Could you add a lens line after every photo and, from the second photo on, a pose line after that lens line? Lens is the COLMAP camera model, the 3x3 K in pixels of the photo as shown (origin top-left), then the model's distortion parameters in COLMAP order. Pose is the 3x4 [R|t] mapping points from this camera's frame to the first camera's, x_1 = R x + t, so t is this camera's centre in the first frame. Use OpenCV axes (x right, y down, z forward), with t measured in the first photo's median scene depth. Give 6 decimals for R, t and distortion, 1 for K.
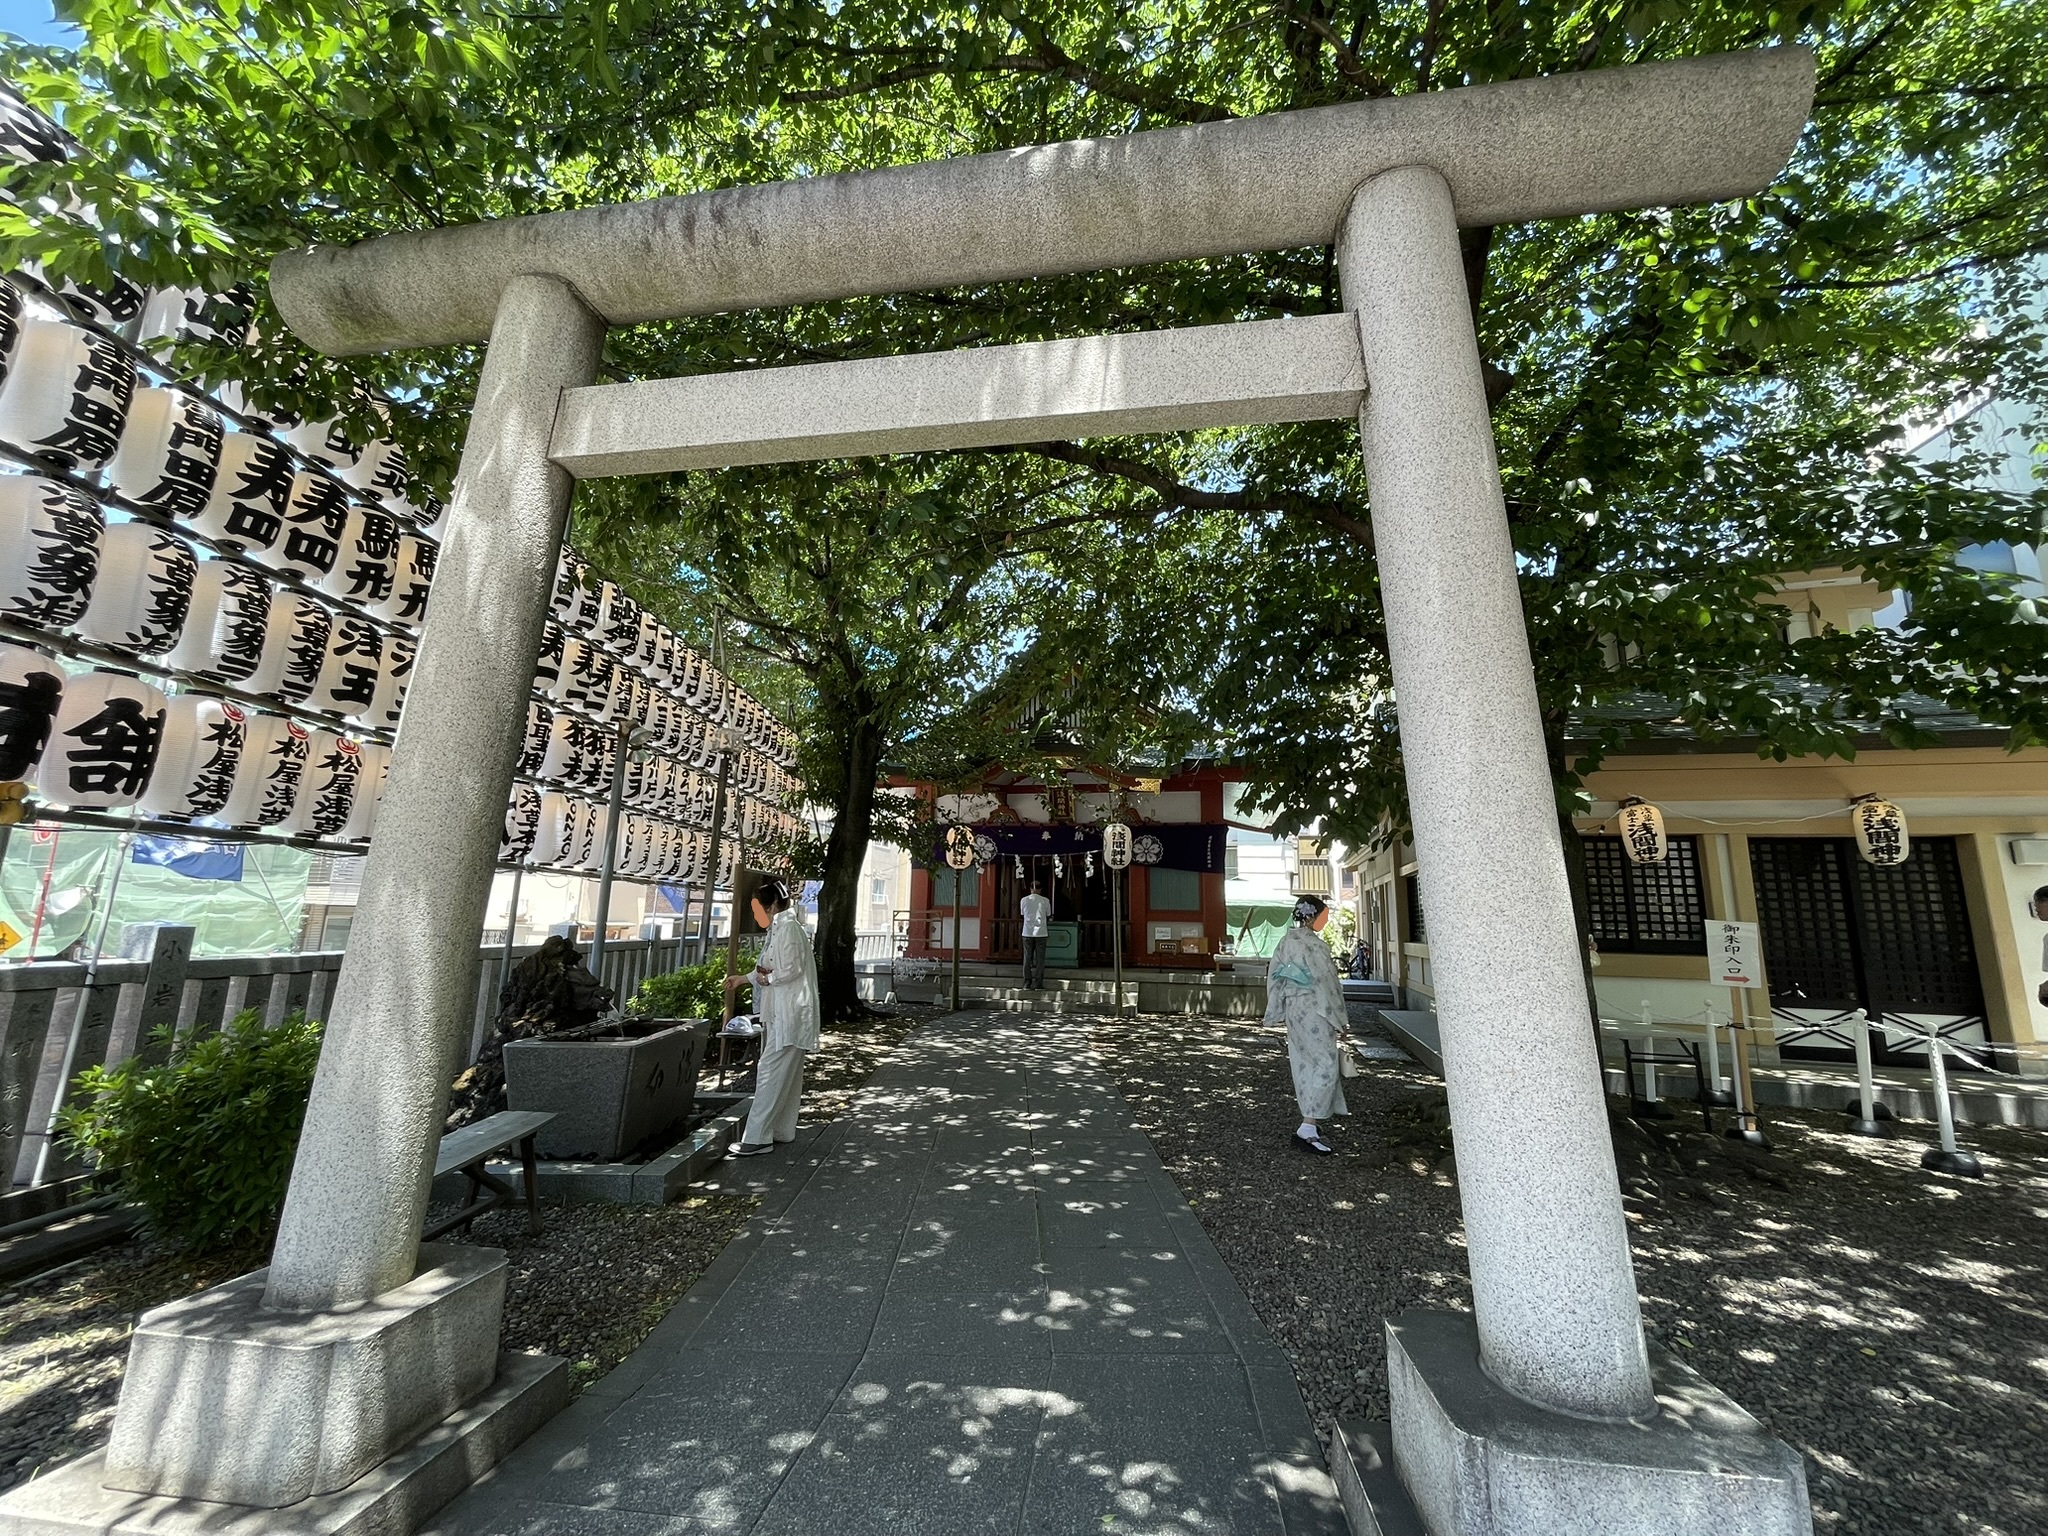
lens RADIAL K [[824.3, 0, 1026.1], [0, 824.3, 768.0], [0, 0, 1]] dist [0.000233, 0.000204]
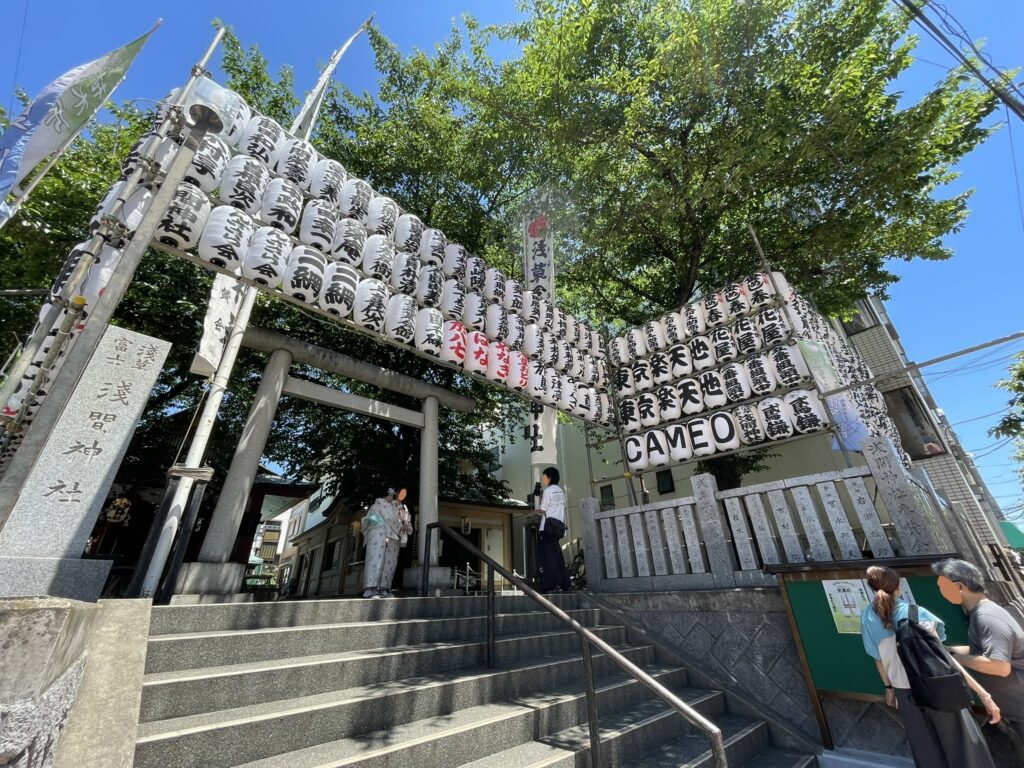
lens RADIAL K [[412.2, 0, 517.8], [0, 412.2, 383.3], [0, 0, 1]] dist [0.000233, 0.000204]
pose [[0.606734, 0.335492, 0.720638, -0.789919], [-0.108194, 0.932989, -0.343258, 0.141569], [-0.787508, 0.130297, 0.602374, -0.801101]]
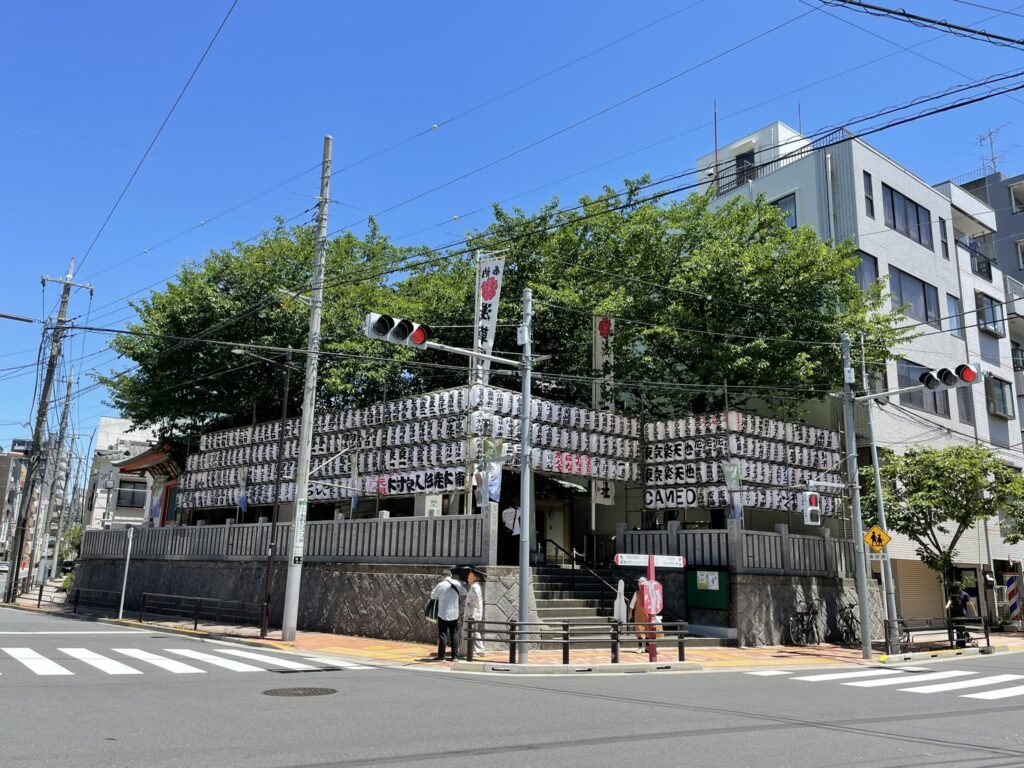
lens RADIAL K [[771.8, 0, 511.6], [0, 771.8, 384.4], [0, 0, 1]] dist [0.007417, 0.000280]
pose [[0.658393, 0.173788, 0.732336, -5.636187], [-0.153139, 0.983557, -0.095728, -0.592043], [-0.736931, -0.049122, 0.674181, -4.207892]]
